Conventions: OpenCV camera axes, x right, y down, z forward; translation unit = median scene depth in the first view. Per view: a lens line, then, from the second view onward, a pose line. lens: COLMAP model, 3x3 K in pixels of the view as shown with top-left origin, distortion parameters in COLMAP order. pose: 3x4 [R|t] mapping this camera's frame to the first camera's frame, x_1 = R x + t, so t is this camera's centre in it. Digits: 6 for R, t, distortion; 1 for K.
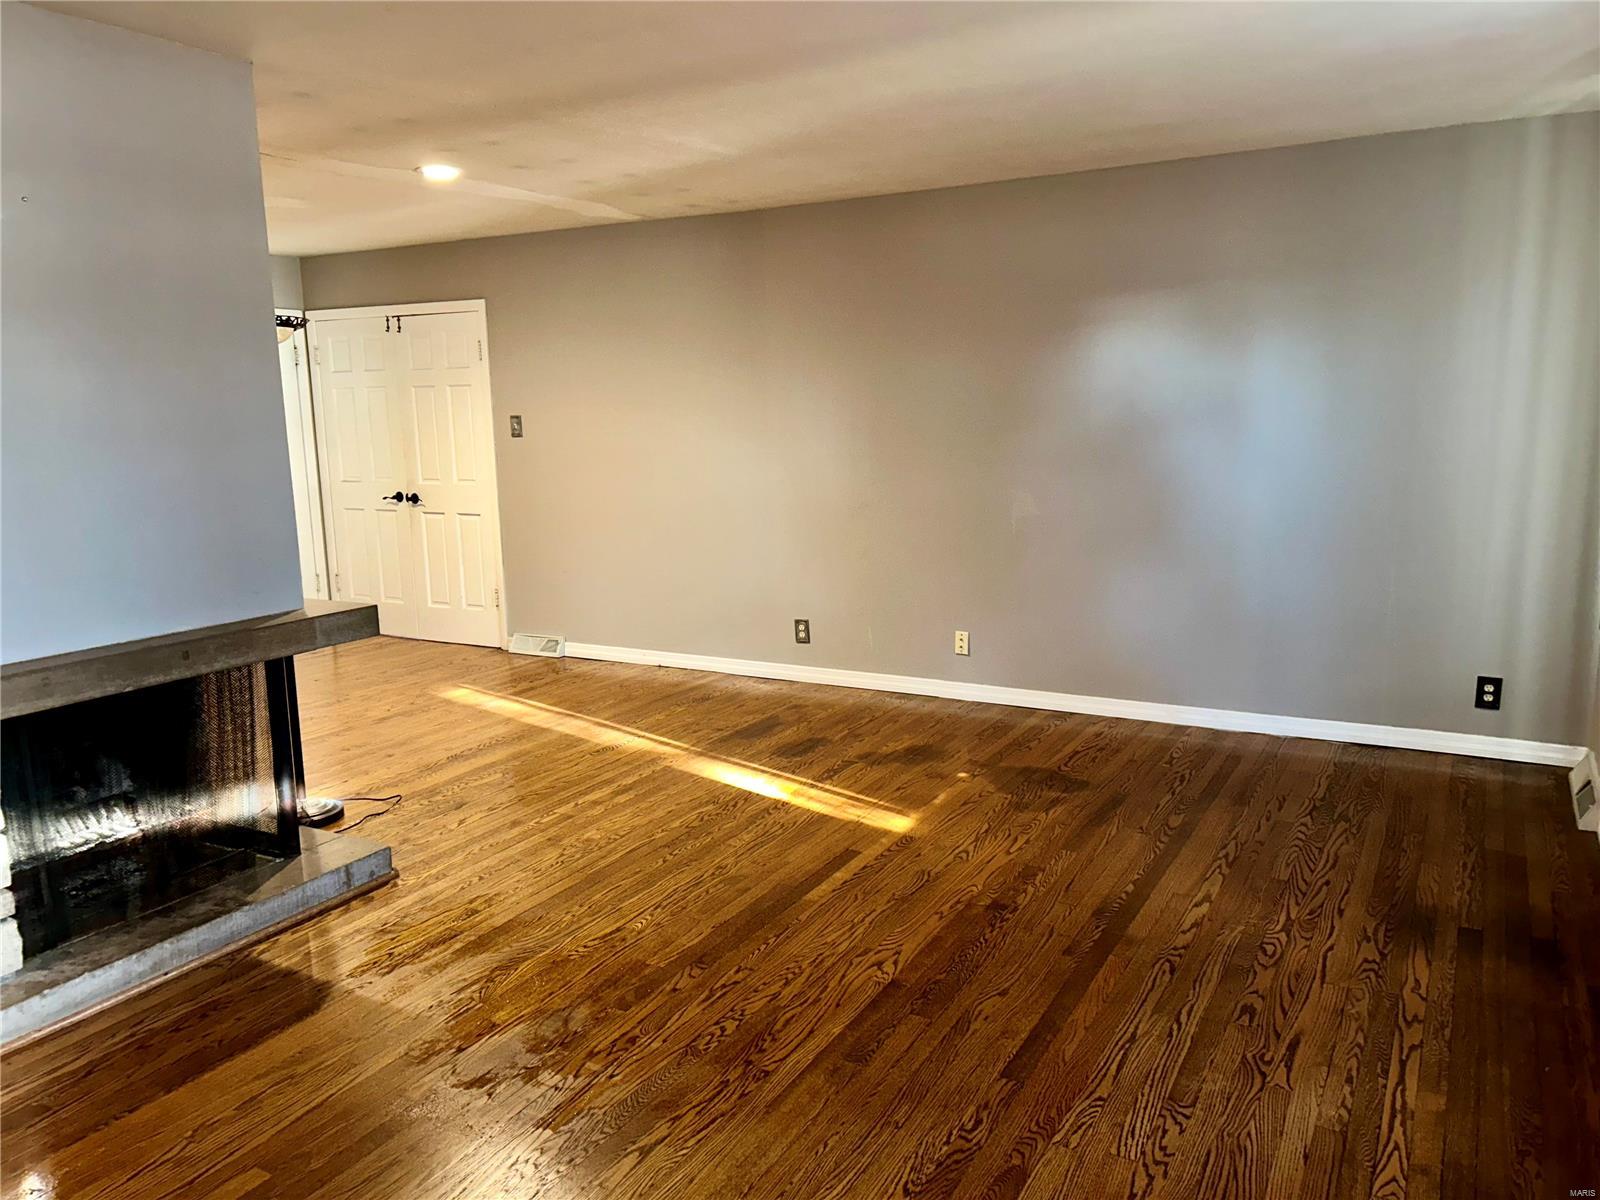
lens RADIAL K [[1204.4, 0, 793.0], [0, 1204.4, 599.3], [0, 0, 1]] dist [0.063517, -0.066078]
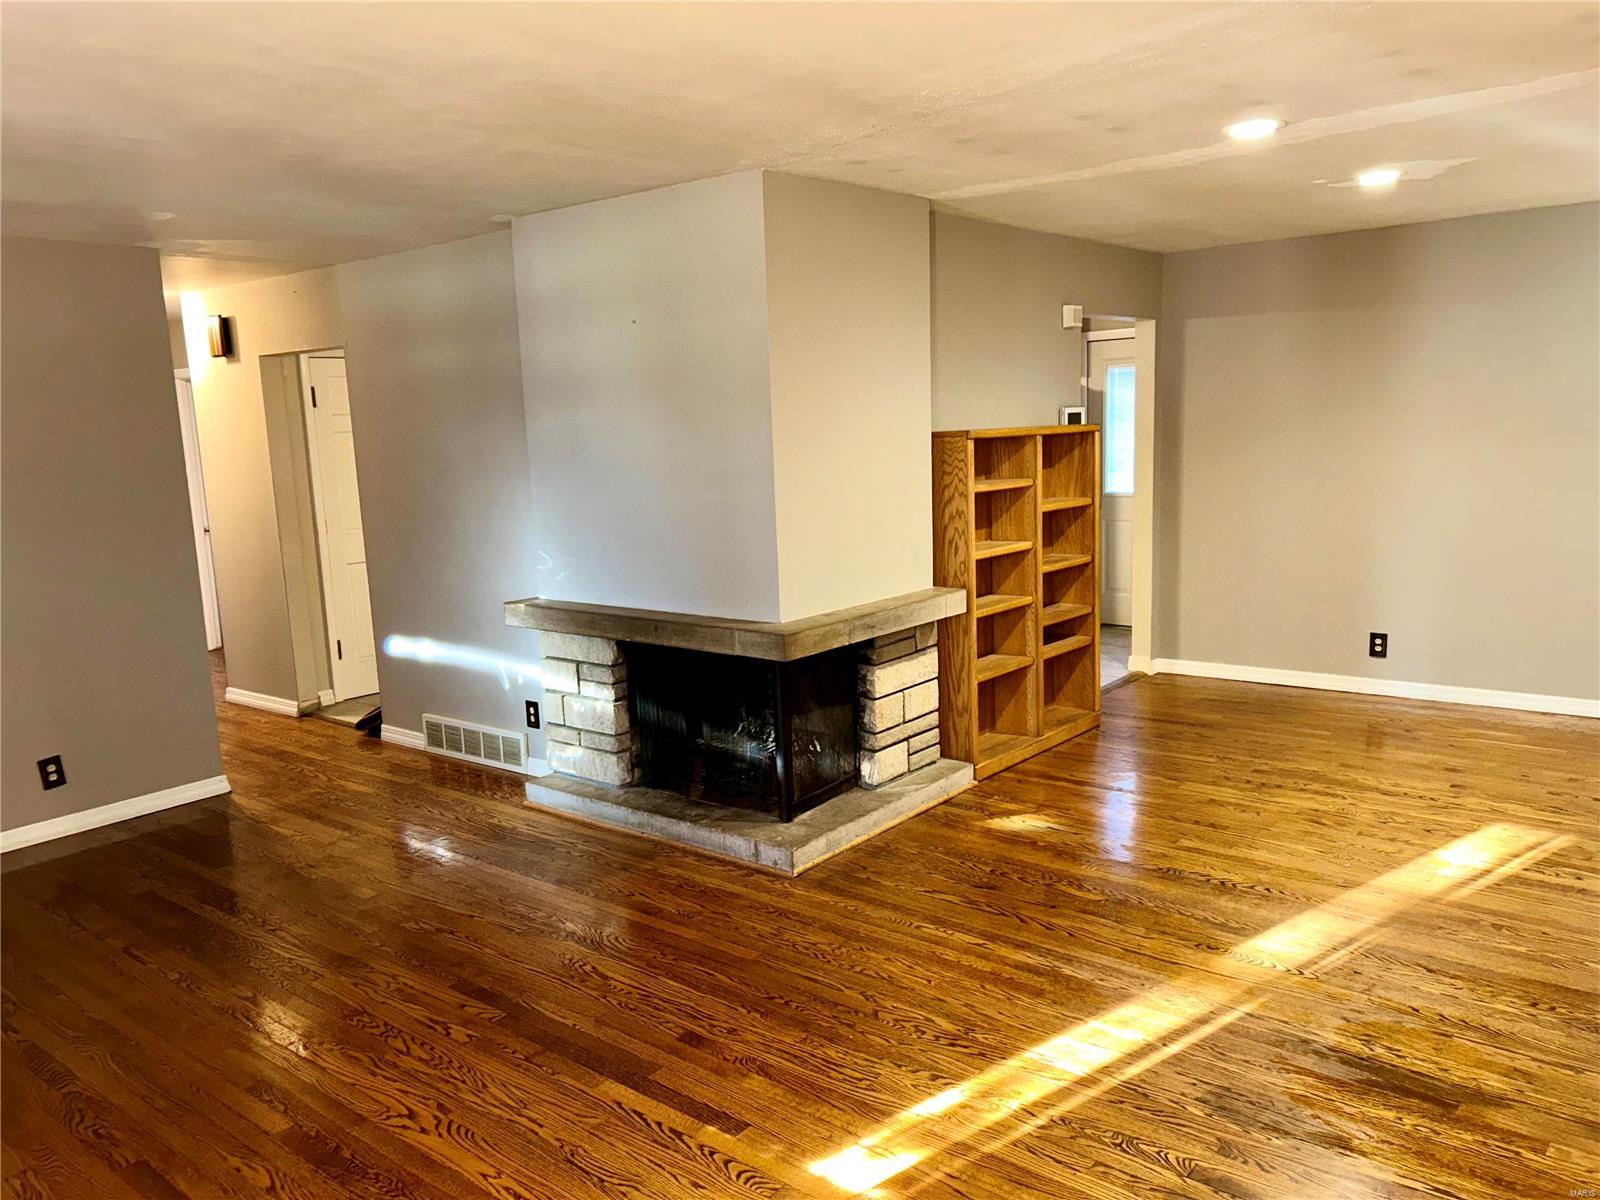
lens RADIAL K [[1204.4, 0, 791.9], [0, 1204.4, 601.1], [0, 0, 1]] dist [0.063517, -0.066078]
pose [[-0.177258, 0.183129, -0.966976, 0.779198], [-0.112535, 0.972319, 0.204770, -0.273951], [0.977709, 0.145116, -0.151743, 1.275001]]
